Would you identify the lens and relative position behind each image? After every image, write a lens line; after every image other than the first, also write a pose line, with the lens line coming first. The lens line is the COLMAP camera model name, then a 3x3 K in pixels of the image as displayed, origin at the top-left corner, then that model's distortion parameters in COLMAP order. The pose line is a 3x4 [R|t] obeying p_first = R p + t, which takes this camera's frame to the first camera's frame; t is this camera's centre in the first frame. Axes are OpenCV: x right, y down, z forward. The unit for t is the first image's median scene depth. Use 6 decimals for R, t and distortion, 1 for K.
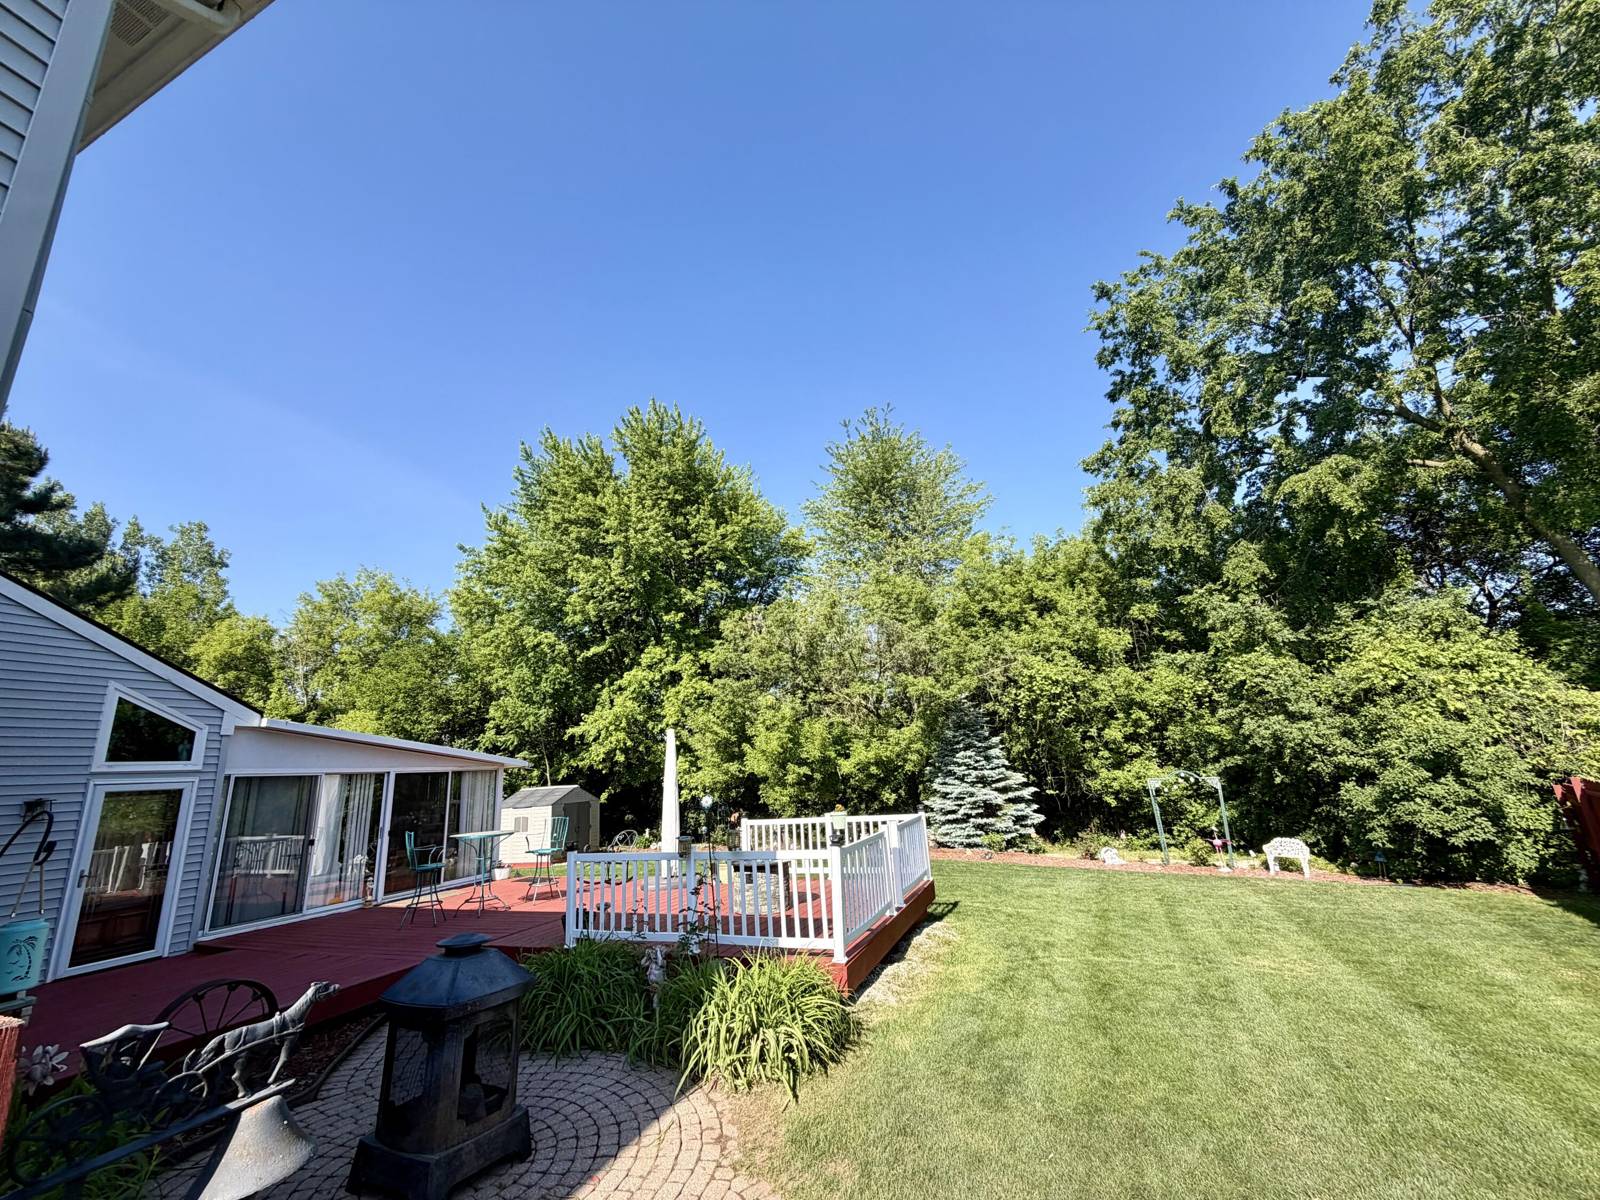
lens RADIAL K [[641.6, 0, 799.1], [0, 641.6, 598.9], [0, 0, 1]] dist [0.000322, -0.000122]
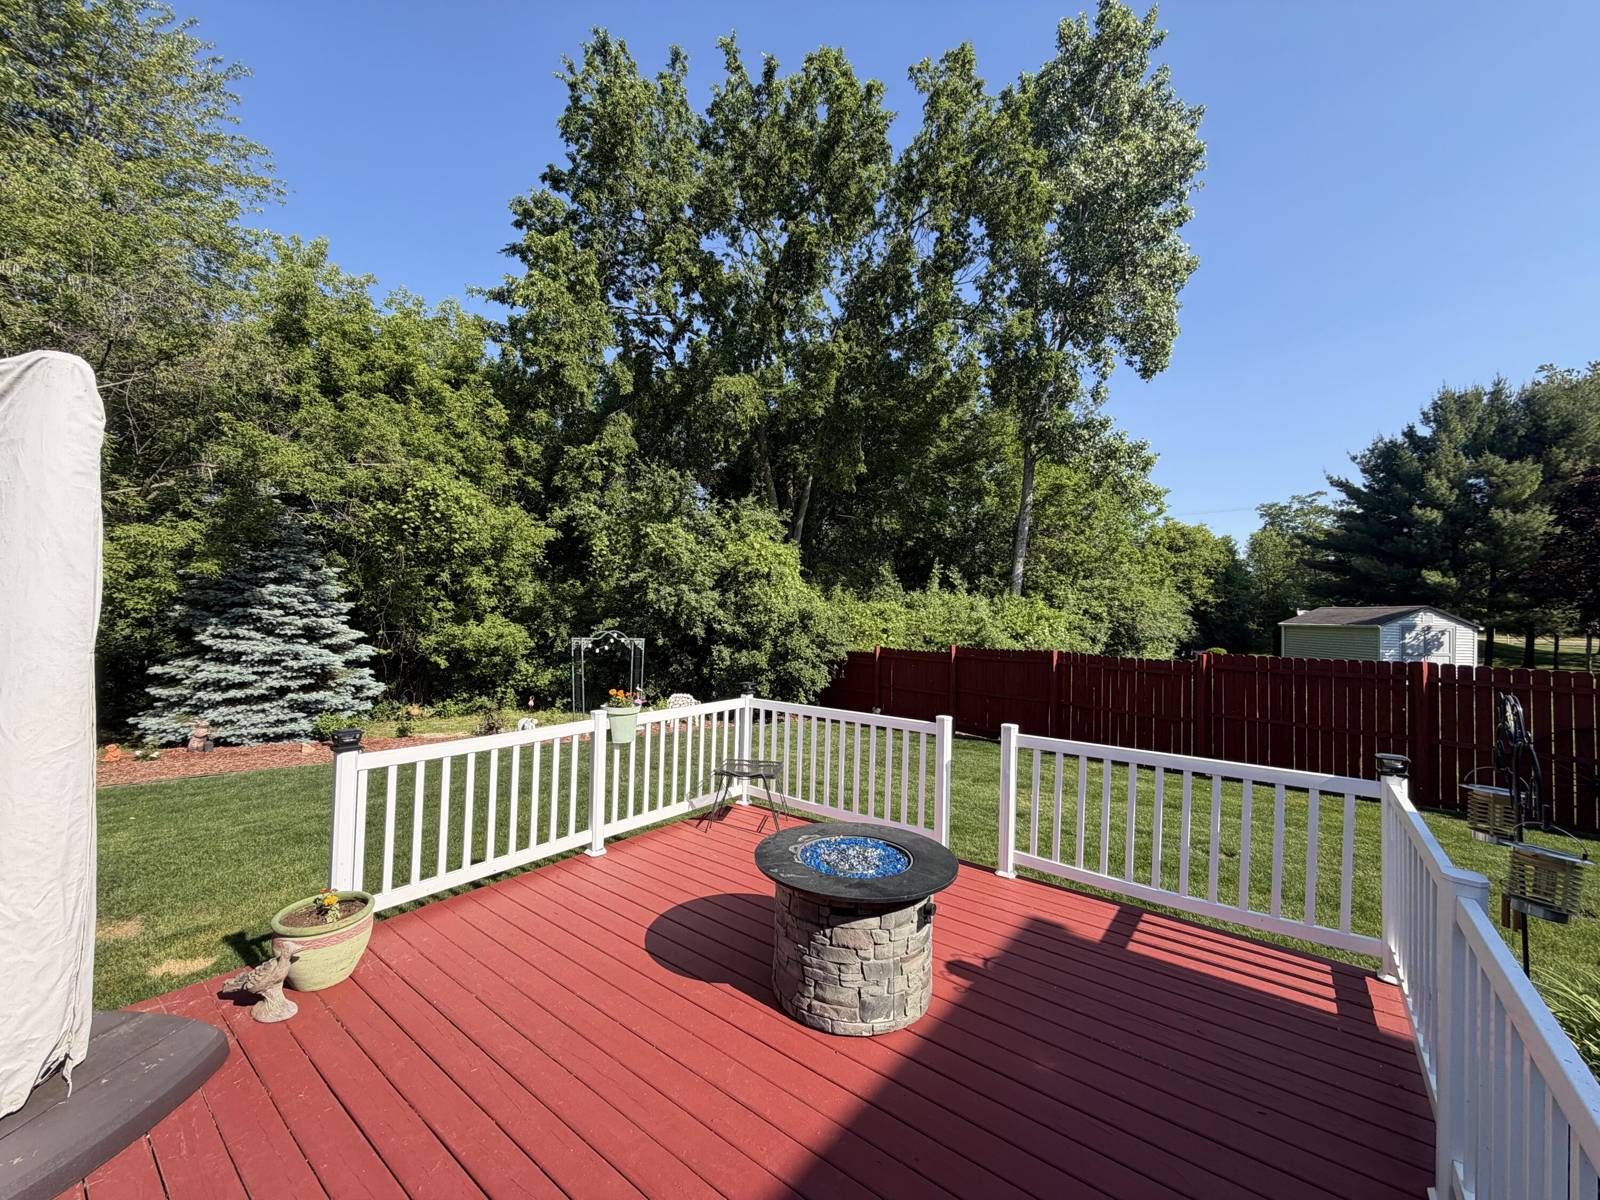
lens RADIAL K [[641.6, 0, 789.7], [0, 641.6, 596.6], [0, 0, 1]] dist [0.000322, -0.000122]
pose [[0.268638, 0.083026, 0.959656, -0.180026], [-0.285929, 0.958246, -0.002863, 0.118980], [-0.919825, -0.273625, 0.281161, 0.411398]]
